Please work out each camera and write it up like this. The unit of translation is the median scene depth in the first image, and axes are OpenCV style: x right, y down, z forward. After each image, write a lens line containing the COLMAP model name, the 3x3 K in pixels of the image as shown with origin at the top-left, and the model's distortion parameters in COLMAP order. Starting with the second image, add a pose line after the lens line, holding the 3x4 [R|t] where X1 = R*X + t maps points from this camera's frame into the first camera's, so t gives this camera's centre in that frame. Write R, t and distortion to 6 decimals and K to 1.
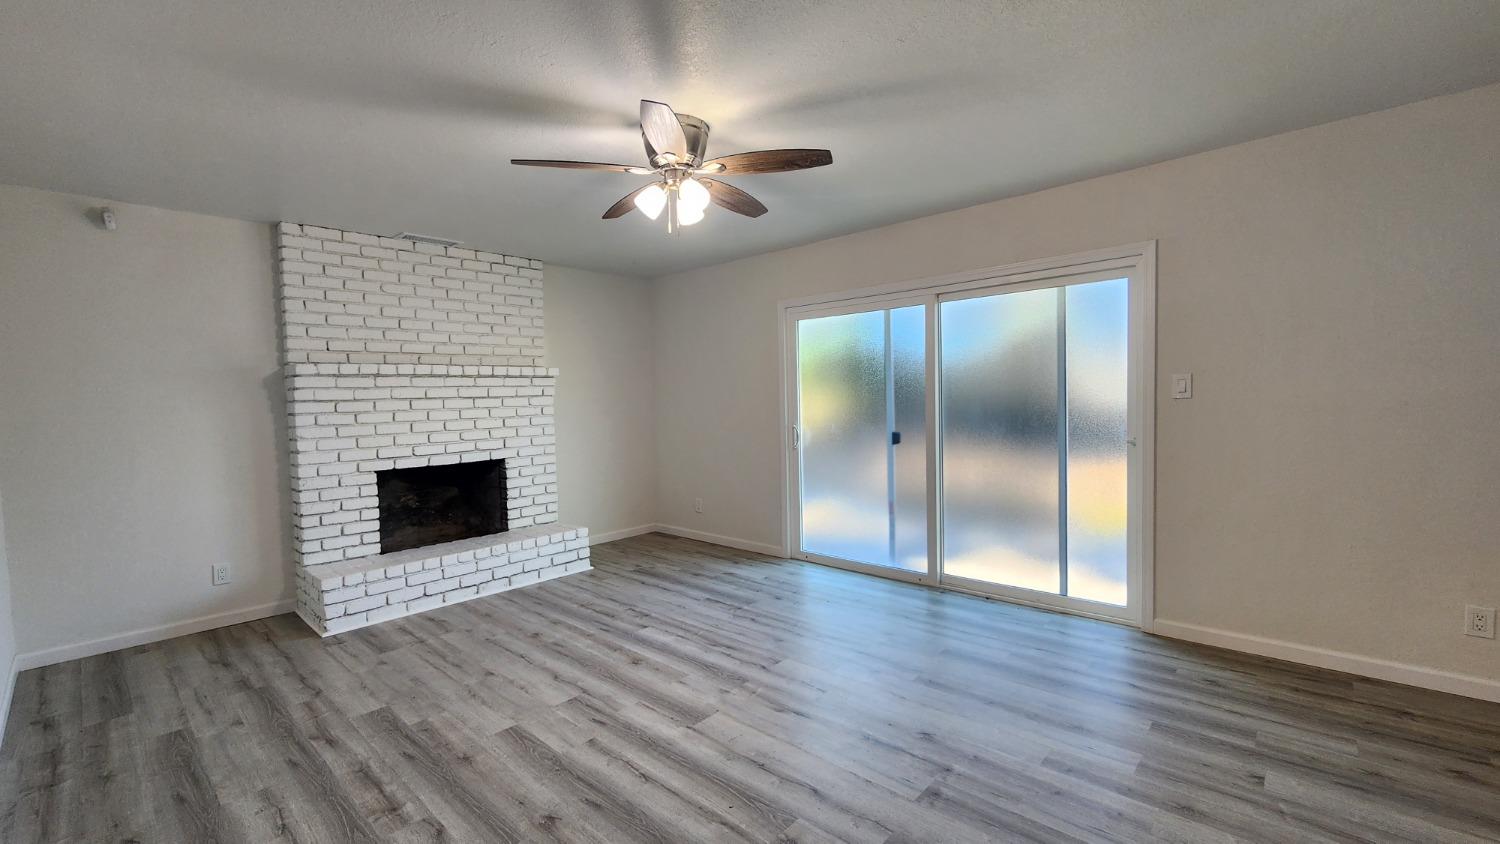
lens RADIAL K [[615.0, 0, 737.8], [0, 615.0, 428.4], [0, 0, 1]] dist [-0.009882, 0.003723]
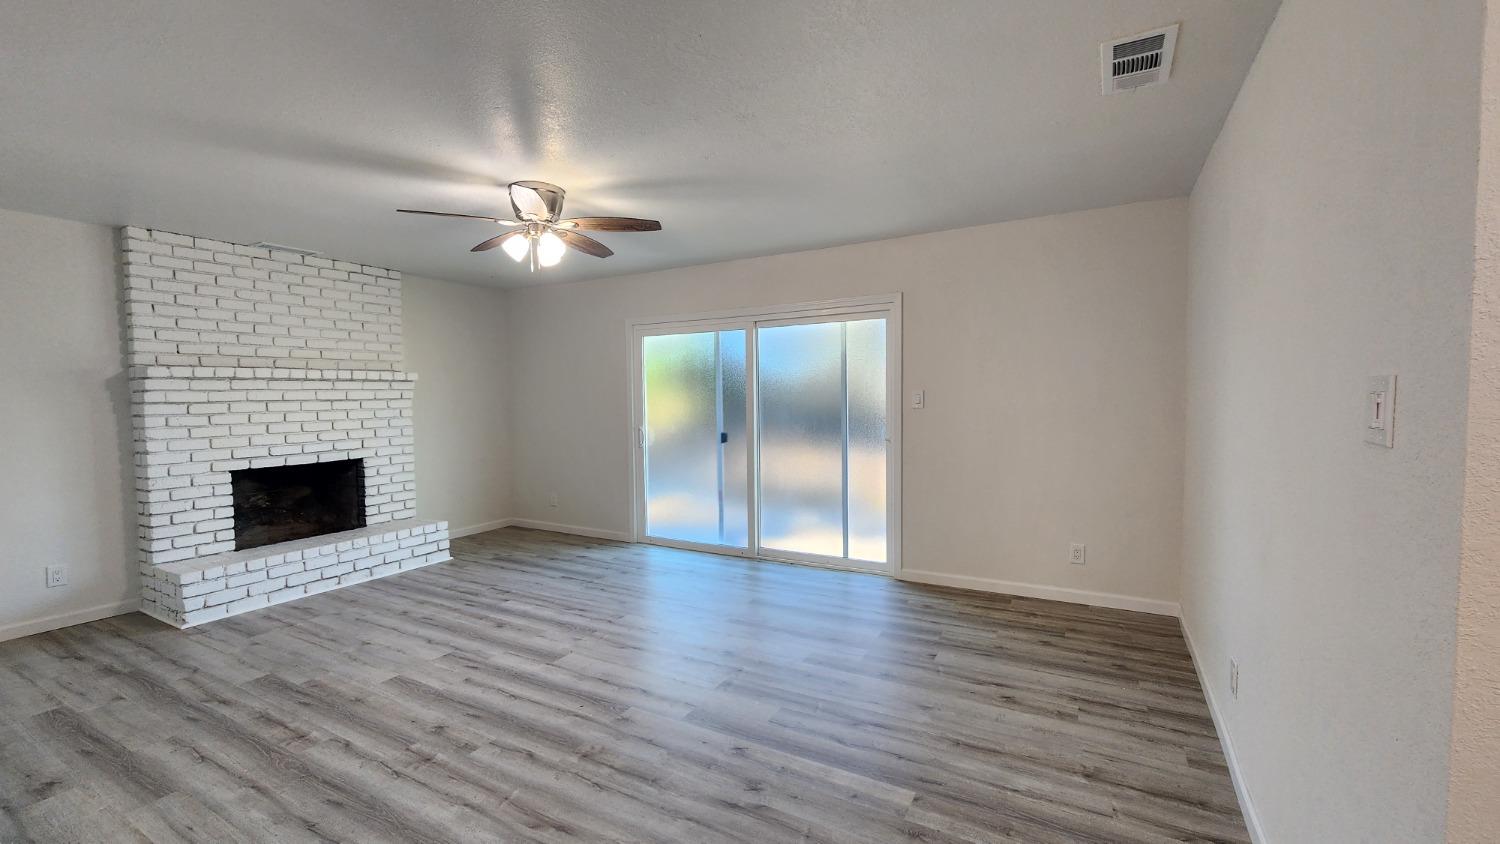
lens RADIAL K [[615.0, 0, 737.8], [0, 615.0, 428.4], [0, 0, 1]] dist [-0.009882, 0.003723]
pose [[0.973383, 0.000677, 0.229184, 0.007368], [-0.000157, 0.999997, -0.002284, 0.000253], [-0.229185, 0.002187, 0.973380, -0.217288]]
